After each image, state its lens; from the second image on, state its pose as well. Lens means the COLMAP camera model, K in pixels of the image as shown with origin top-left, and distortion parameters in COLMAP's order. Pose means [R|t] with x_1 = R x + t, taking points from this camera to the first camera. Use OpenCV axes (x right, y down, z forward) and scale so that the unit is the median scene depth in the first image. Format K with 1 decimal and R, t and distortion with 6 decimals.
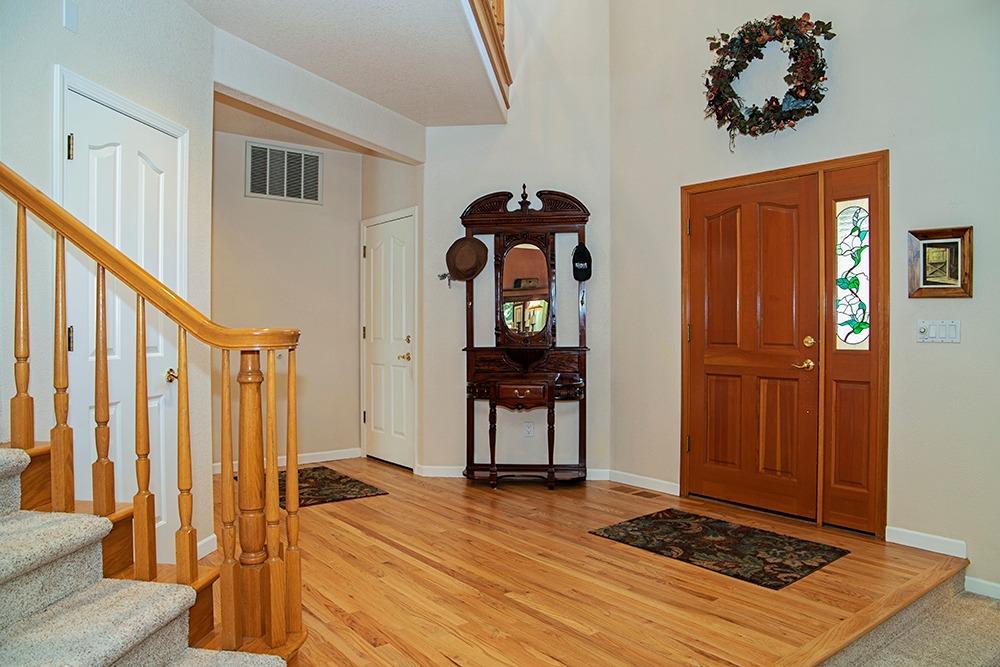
lens RADIAL K [[691.7, 0, 505.7], [0, 691.7, 341.0], [0, 0, 1]] dist [-0.131149, 0.092274]
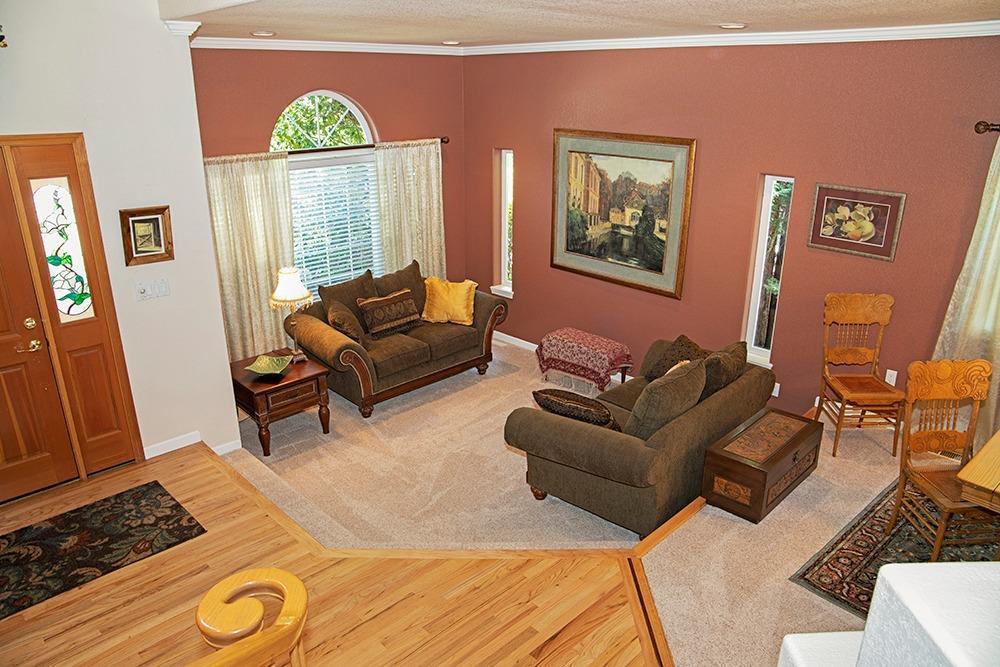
lens RADIAL K [[691.7, 0, 505.7], [0, 691.7, 341.0], [0, 0, 1]] dist [-0.131149, 0.092274]
pose [[-0.115006, -0.338239, 0.934007, -0.582076], [0.014236, 0.939588, 0.342013, -0.316792], [-0.993263, 0.052630, -0.103243, 0.442235]]
